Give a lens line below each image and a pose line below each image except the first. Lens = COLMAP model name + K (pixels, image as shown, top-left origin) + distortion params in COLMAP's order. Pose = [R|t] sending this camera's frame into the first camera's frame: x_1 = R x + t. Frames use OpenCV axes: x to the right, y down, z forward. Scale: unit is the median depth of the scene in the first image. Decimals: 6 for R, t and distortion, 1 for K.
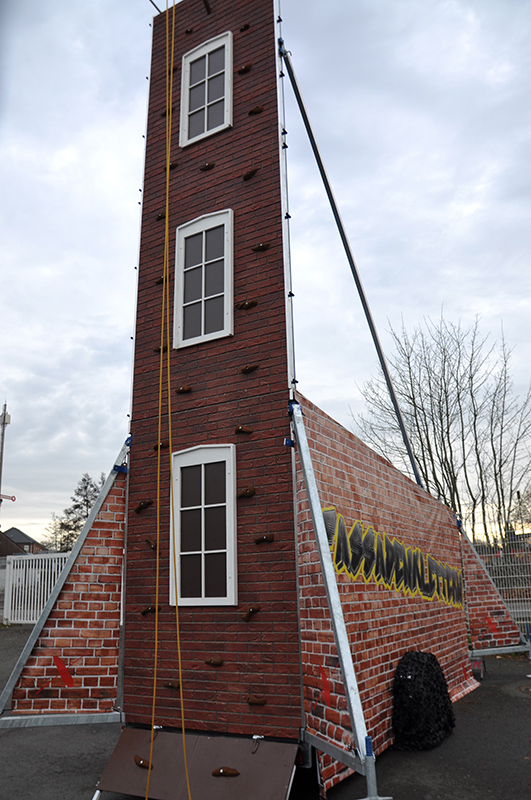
lens RADIAL K [[634.4, 0, 265.5], [0, 634.4, 400.0], [0, 0, 1]] dist [-0.133866, 0.005379]
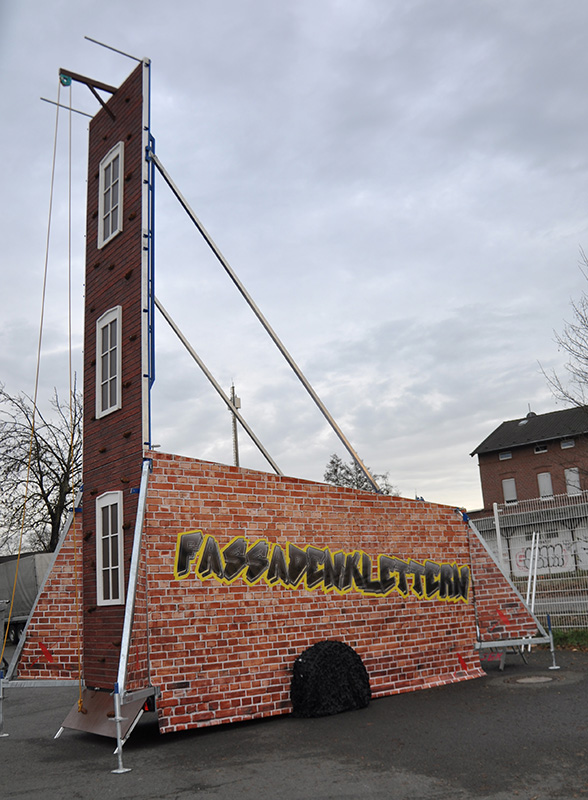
lens RADIAL K [[803.3, 0, 294.0], [0, 803.3, 400.0], [0, 0, 1]] dist [-0.101547, -0.264239]
pose [[0.928556, -0.119824, -0.351321, 0.785754], [0.143320, 0.988804, 0.041552, -0.121414], [0.342409, -0.088934, 0.935333, -0.408878]]
